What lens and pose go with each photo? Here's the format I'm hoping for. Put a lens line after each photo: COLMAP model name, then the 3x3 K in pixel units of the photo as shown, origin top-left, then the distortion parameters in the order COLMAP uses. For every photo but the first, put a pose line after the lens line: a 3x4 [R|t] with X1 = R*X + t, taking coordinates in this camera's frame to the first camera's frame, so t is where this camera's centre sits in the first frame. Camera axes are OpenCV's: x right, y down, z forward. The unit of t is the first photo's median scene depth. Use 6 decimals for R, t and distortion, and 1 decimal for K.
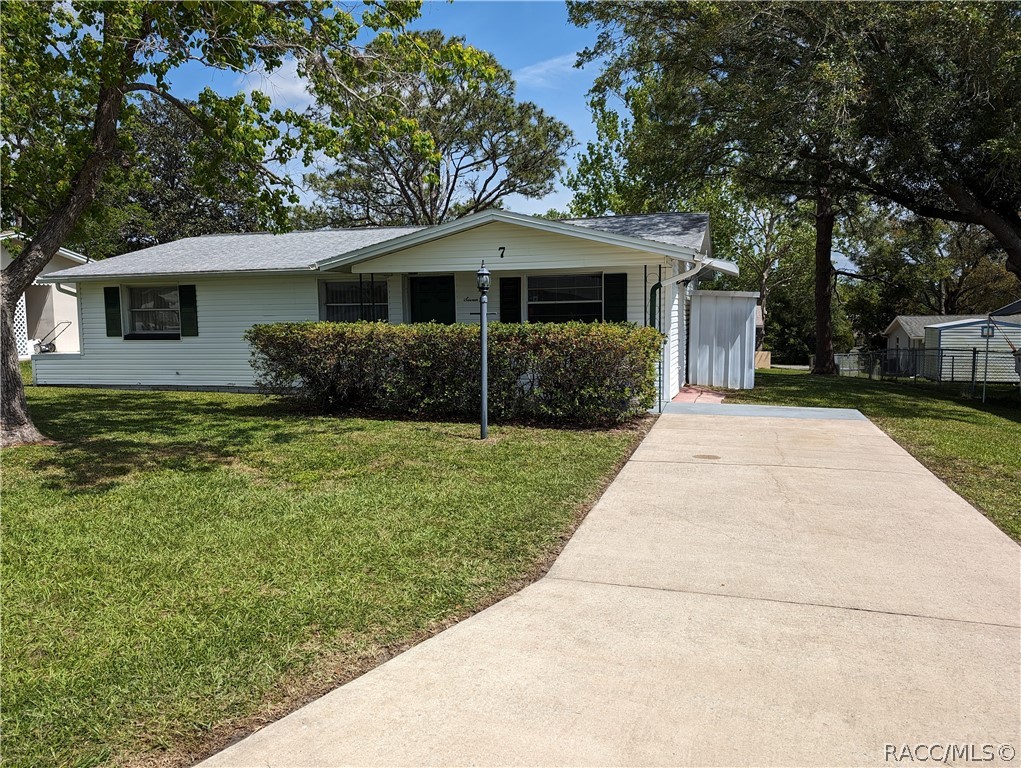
lens RADIAL K [[768.1, 0, 510.5], [0, 768.1, 384.0], [0, 0, 1]] dist [0.005590, -0.003666]
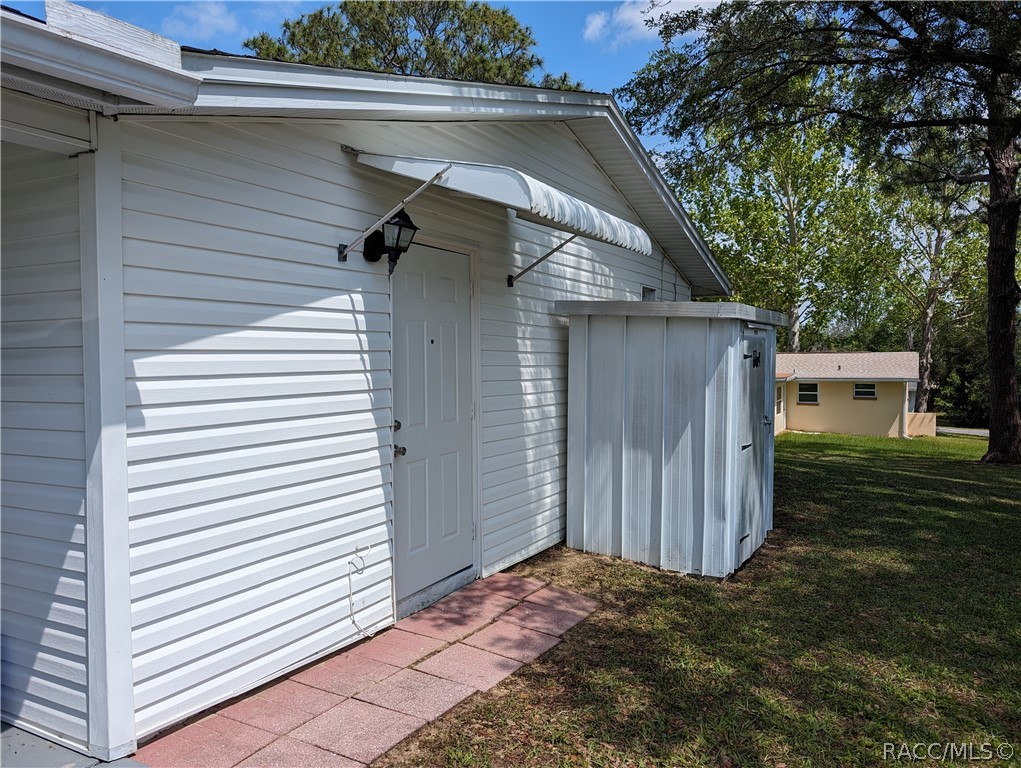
lens RADIAL K [[768.1, 0, 510.5], [0, 768.1, 384.0], [0, 0, 1]] dist [0.005590, -0.003666]
pose [[0.979208, 0.019217, -0.201945, 0.209403], [-0.030685, 0.998080, -0.053812, -0.043892], [0.200523, 0.058890, 0.977917, 0.460130]]
